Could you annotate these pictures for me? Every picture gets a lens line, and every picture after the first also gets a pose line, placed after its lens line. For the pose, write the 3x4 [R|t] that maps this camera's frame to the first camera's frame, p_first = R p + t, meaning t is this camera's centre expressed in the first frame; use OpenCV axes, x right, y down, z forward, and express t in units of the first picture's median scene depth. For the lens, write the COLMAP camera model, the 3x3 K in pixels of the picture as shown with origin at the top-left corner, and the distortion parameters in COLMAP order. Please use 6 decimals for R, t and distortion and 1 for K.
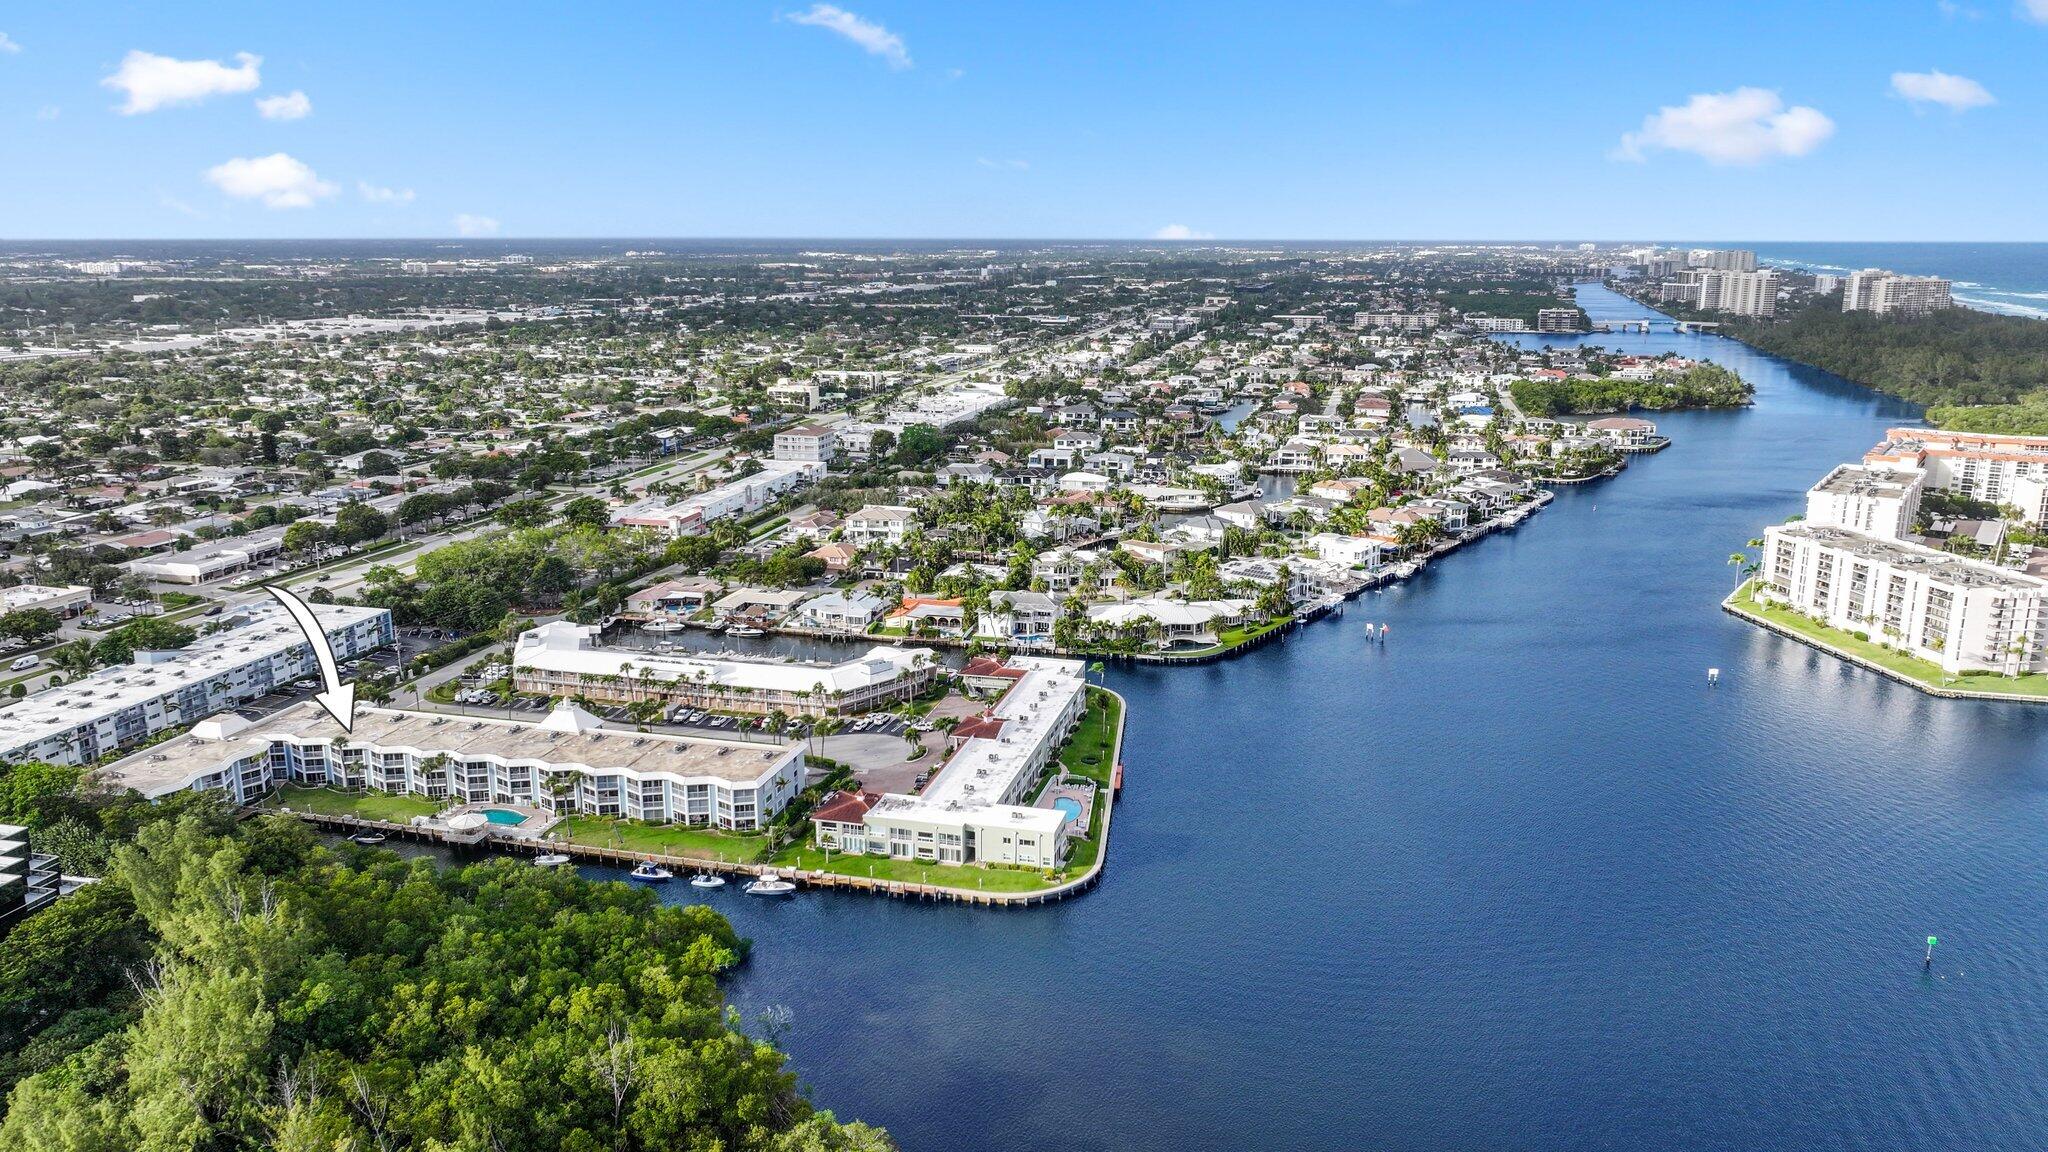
lens RADIAL K [[1413.0, 0, 1024.0], [0, 1413.0, 576.0], [0, 0, 1]] dist [-0.001066, 0.004519]
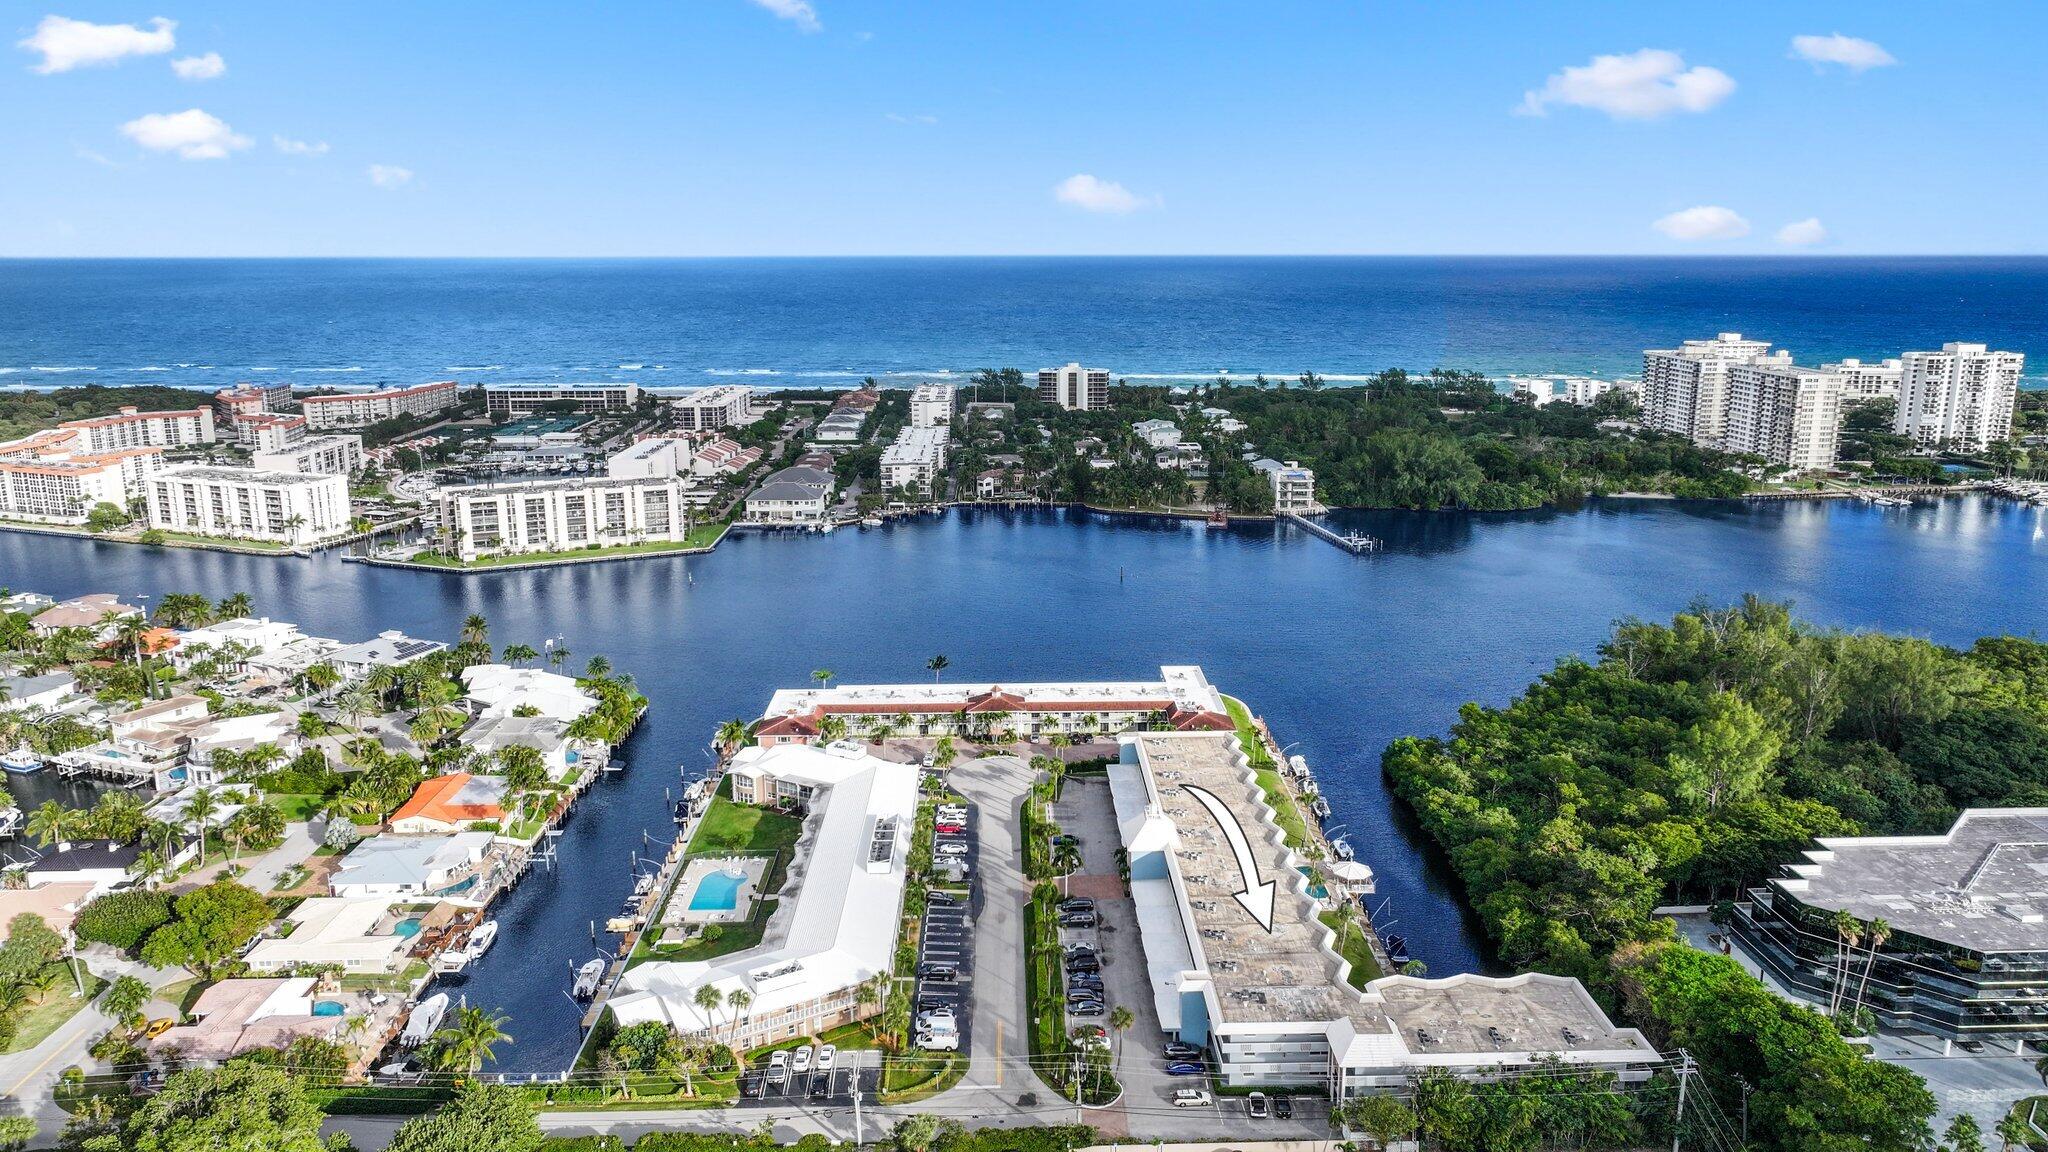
lens RADIAL K [[1439.0, 0, 1019.7], [0, 1439.0, 575.8], [0, 0, 1]] dist [-0.000159, 0.006801]
pose [[-0.275251, -0.212025, 0.937700, -0.951564], [0.229404, 0.932715, 0.278237, -0.259110], [-0.933601, 0.291697, -0.208092, 1.087003]]
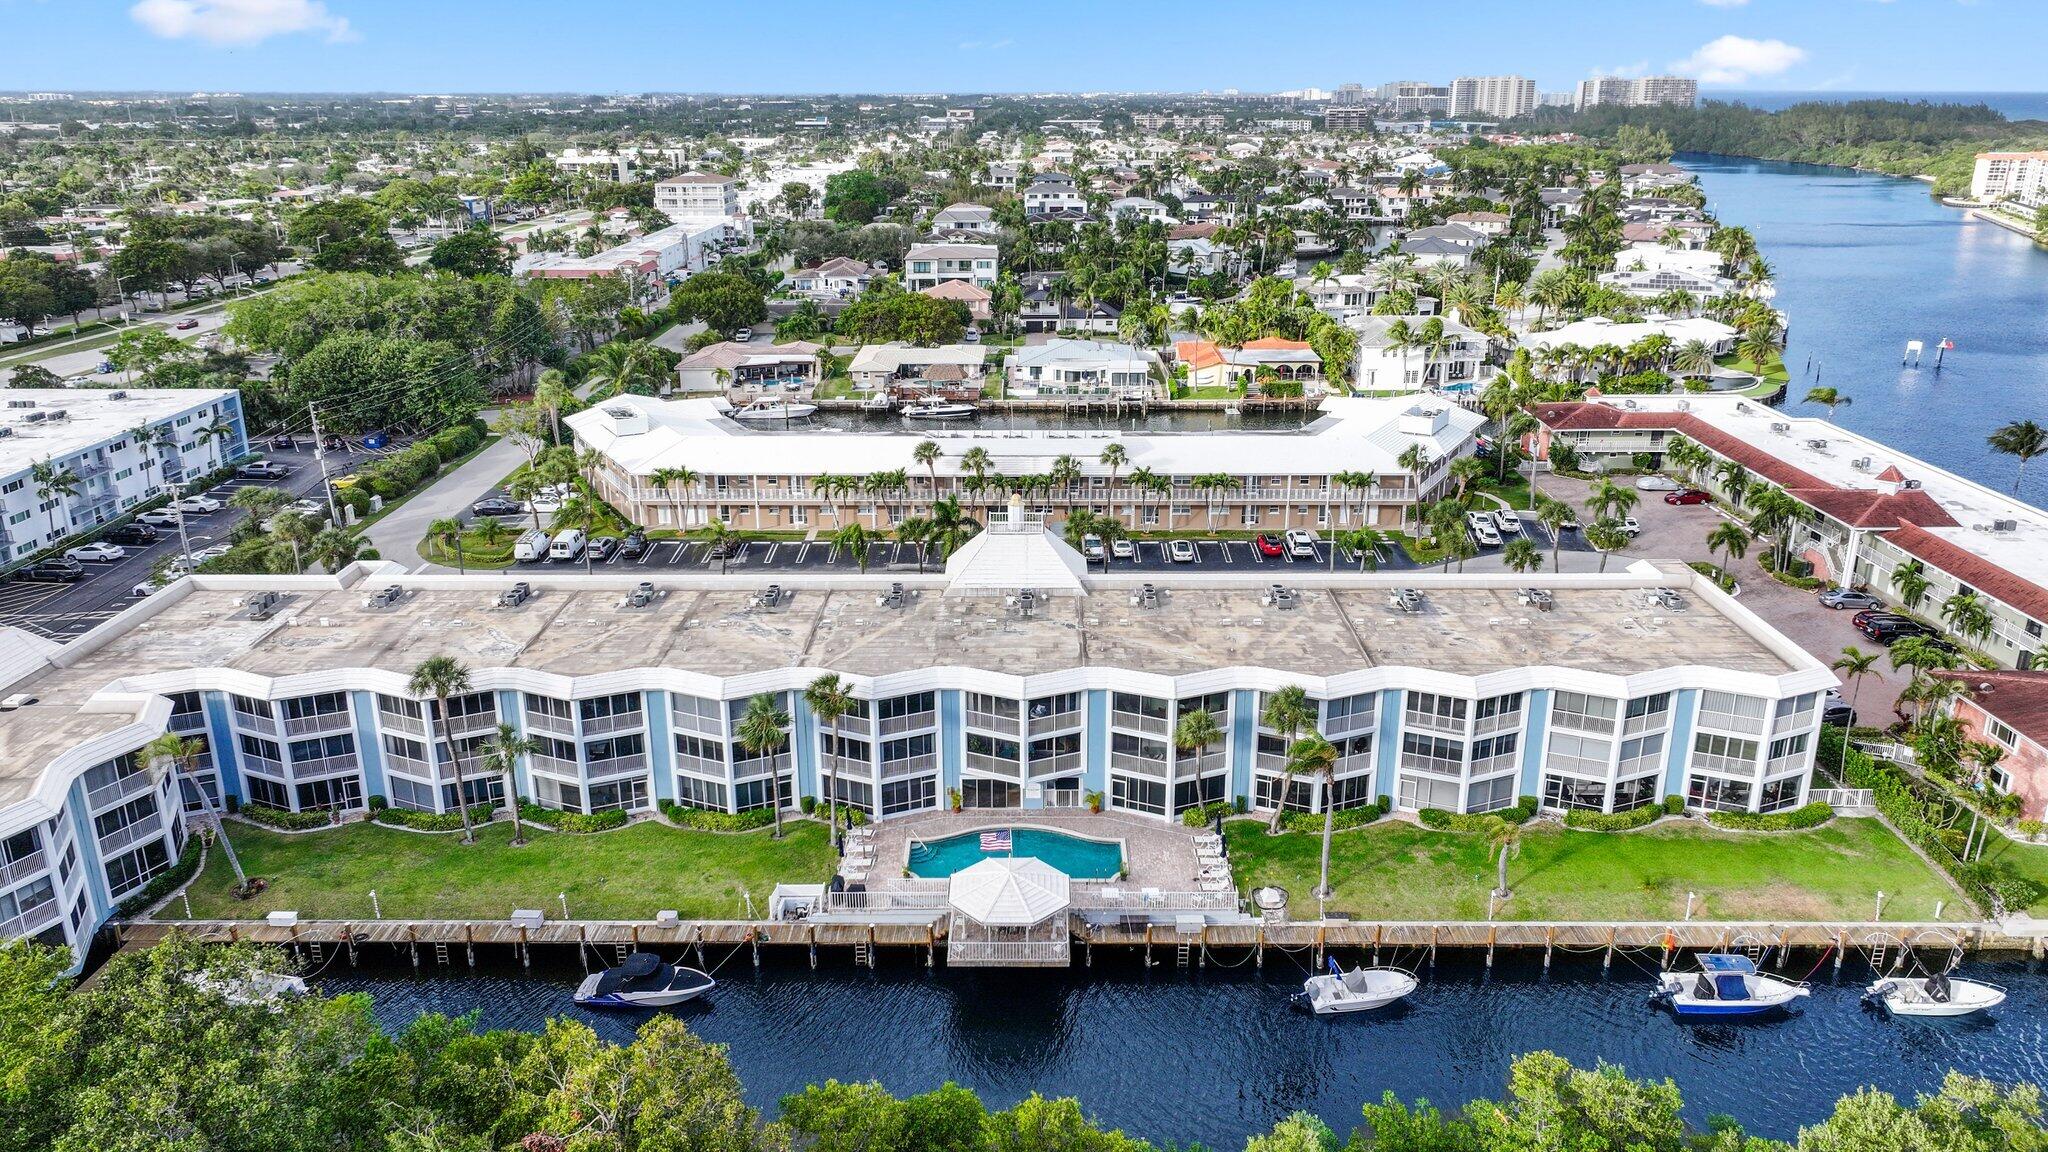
lens RADIAL K [[1413.0, 0, 1024.0], [0, 1413.0, 576.0], [0, 0, 1]] dist [-0.001066, 0.004519]
pose [[0.968845, -0.081487, 0.233880, -0.368081], [0.059164, 0.993132, 0.100939, 0.061908], [-0.240499, -0.083957, 0.967012, 0.575455]]
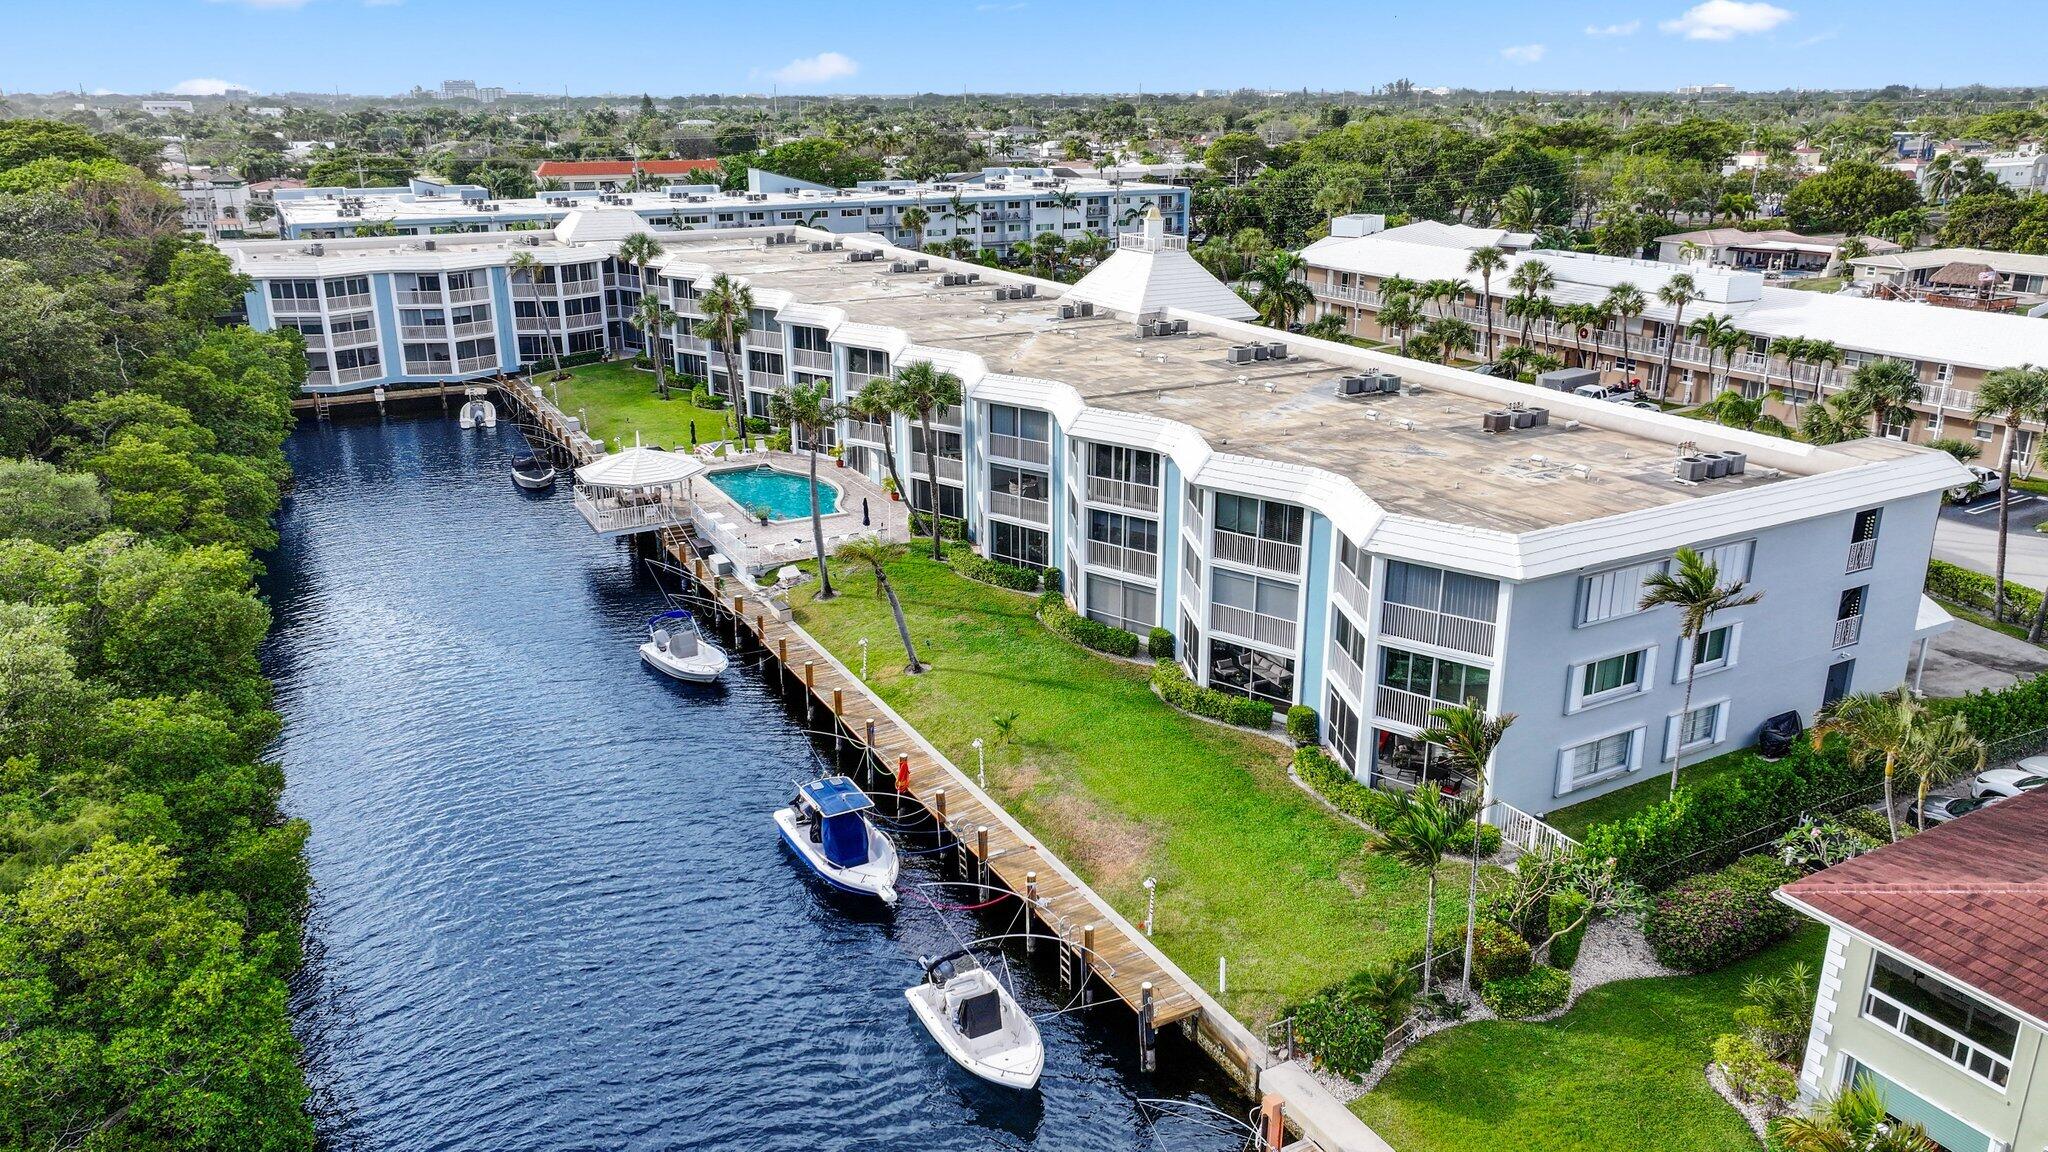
lens RADIAL K [[1439.0, 0, 1019.7], [0, 1439.0, 575.8], [0, 0, 1]] dist [-0.000159, 0.006801]
pose [[0.677985, 0.233966, -0.696847, -0.090728], [-0.172565, 0.972161, 0.158509, 0.107195], [0.714533, 0.012785, 0.699485, 0.677742]]
